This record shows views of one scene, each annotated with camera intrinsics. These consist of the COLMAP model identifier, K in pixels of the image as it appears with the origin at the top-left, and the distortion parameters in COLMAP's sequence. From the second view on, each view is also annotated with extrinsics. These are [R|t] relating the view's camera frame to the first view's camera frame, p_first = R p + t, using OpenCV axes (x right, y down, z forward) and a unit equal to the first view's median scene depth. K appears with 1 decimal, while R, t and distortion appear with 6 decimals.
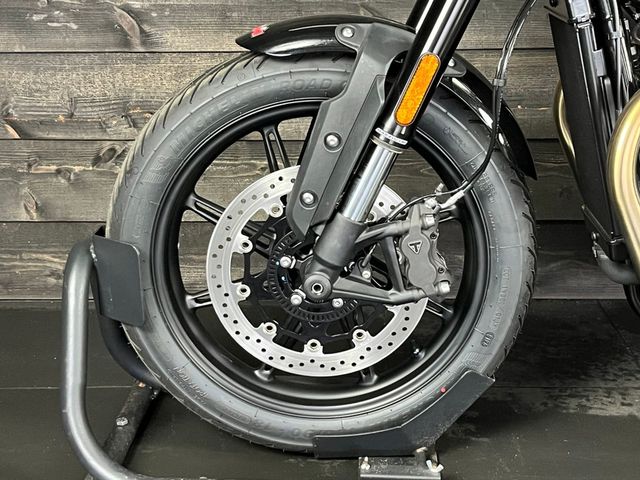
lens RADIAL K [[1062.8, 0, 323.9], [0, 1062.8, 253.5], [0, 0, 1]] dist [0.111572, 0.000000]
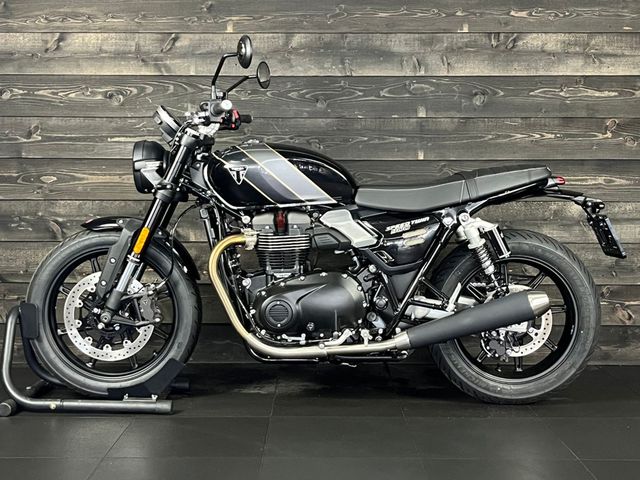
lens RADIAL K [[919.6, 0, 326.2], [0, 919.6, 234.9], [0, 0, 1]] dist [0.047852, 0.000000]
pose [[0.999569, 0.010104, 0.027562, 0.443438], [-0.002780, 0.967259, -0.253777, 0.384147], [-0.029224, 0.253591, 0.966870, -1.158336]]
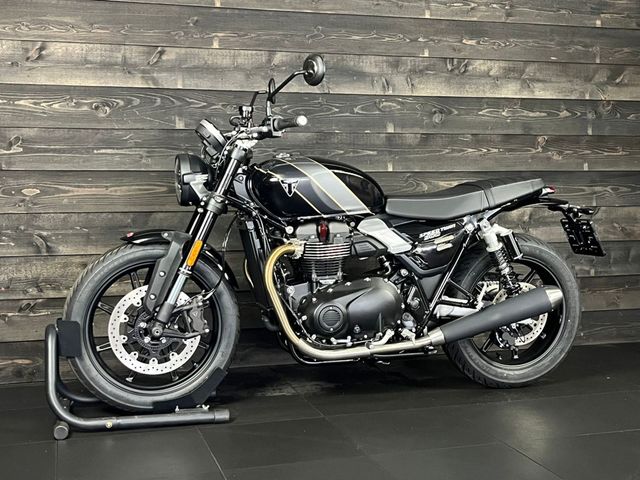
lens RADIAL K [[839.4, 0, 325.0], [0, 839.4, 240.2], [0, 0, 1]] dist [0.049341, 0.000000]
pose [[0.950382, -0.015027, 0.310722, -0.238353], [0.092472, 0.967330, -0.236055, 0.320055], [-0.297023, 0.253075, 0.920722, -0.987328]]
